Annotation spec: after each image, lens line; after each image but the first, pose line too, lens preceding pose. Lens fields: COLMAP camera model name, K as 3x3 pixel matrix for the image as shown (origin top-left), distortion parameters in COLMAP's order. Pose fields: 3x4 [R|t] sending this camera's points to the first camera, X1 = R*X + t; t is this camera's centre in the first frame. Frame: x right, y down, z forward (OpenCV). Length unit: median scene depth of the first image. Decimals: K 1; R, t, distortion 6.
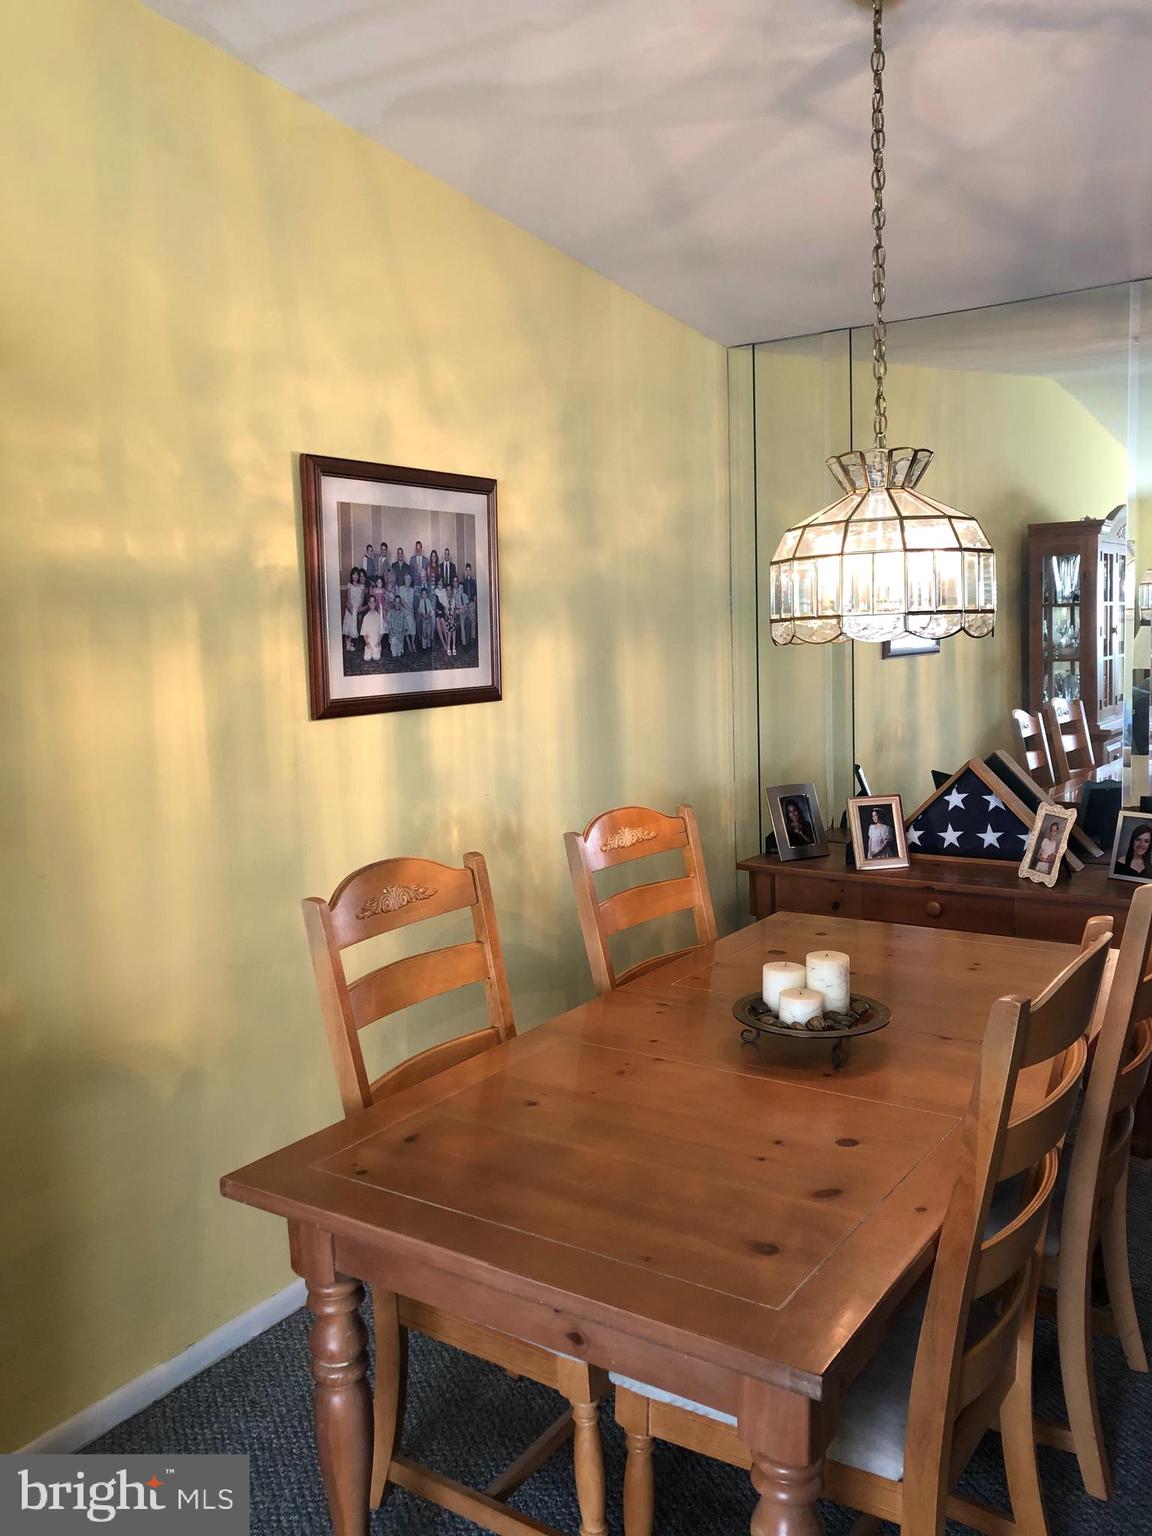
lens RADIAL K [[1247.6, 0, 572.5], [0, 1247.6, 764.3], [0, 0, 1]] dist [0.028359, -0.025457]
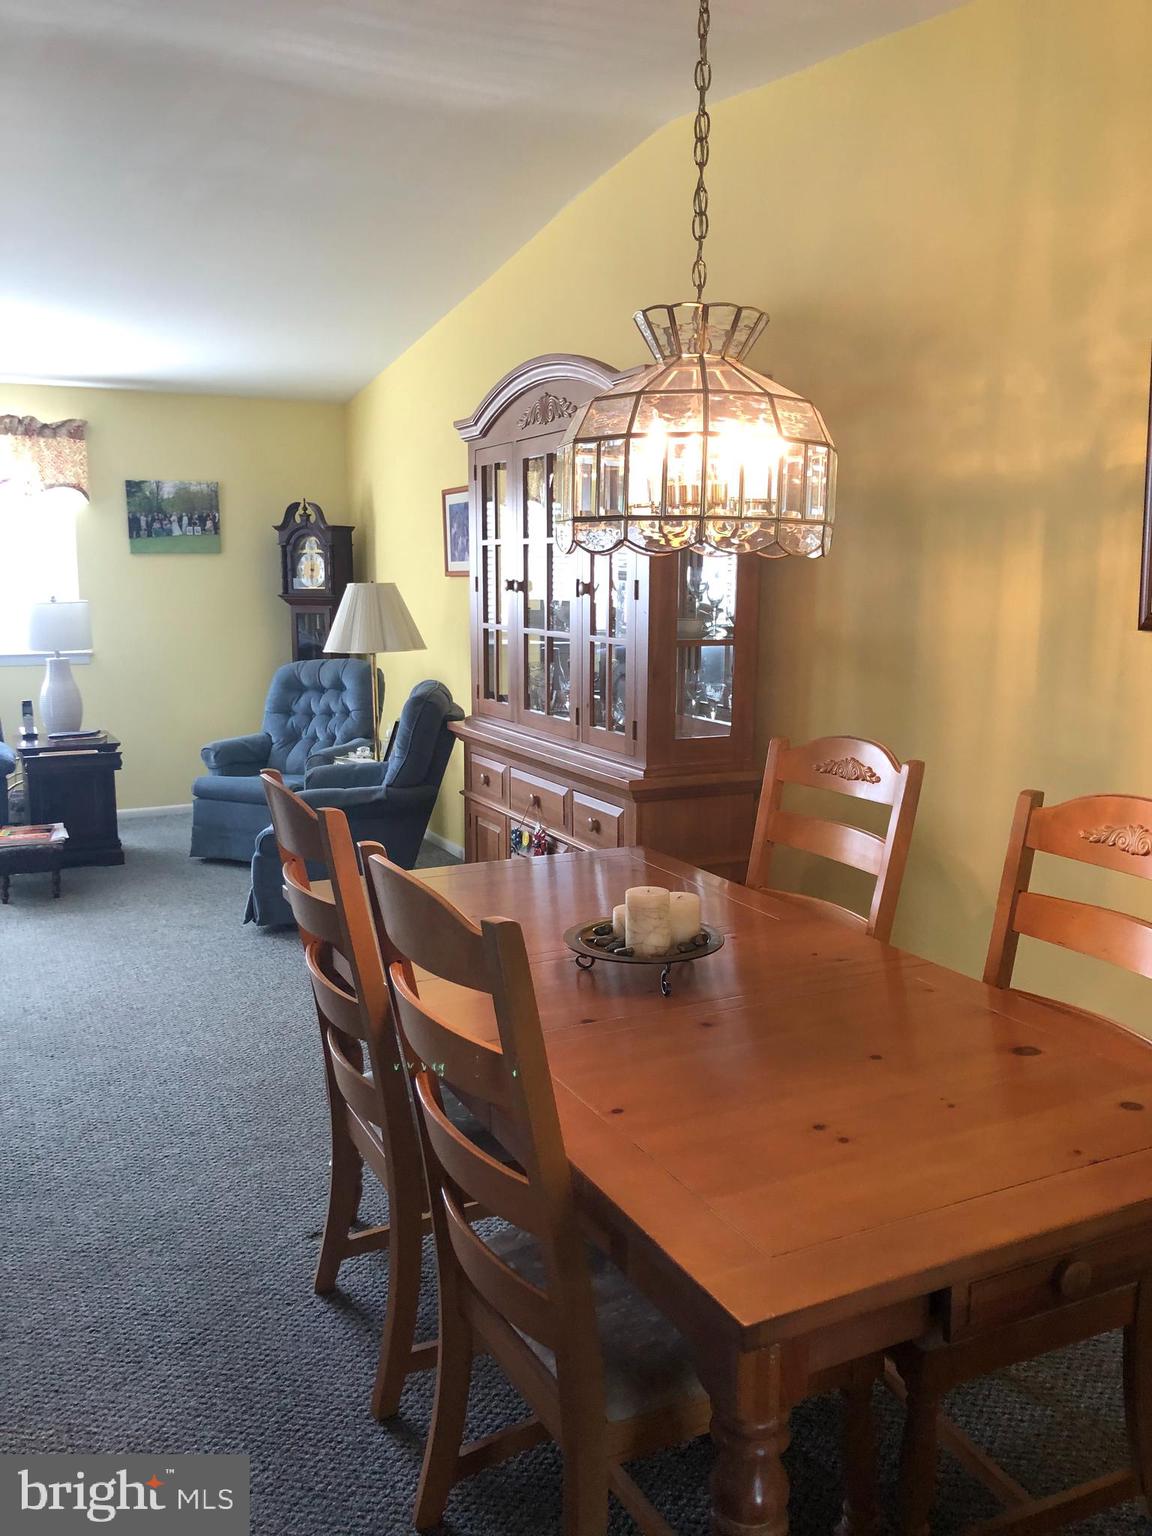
lens RADIAL K [[1247.6, 0, 578.3], [0, 1247.6, 765.7], [0, 0, 1]] dist [0.028359, -0.025457]
pose [[-0.498385, 0.177829, -0.848522, 0.885897], [-0.071279, 0.967018, 0.244529, -0.149285], [0.864021, 0.182352, -0.469272, 1.199104]]
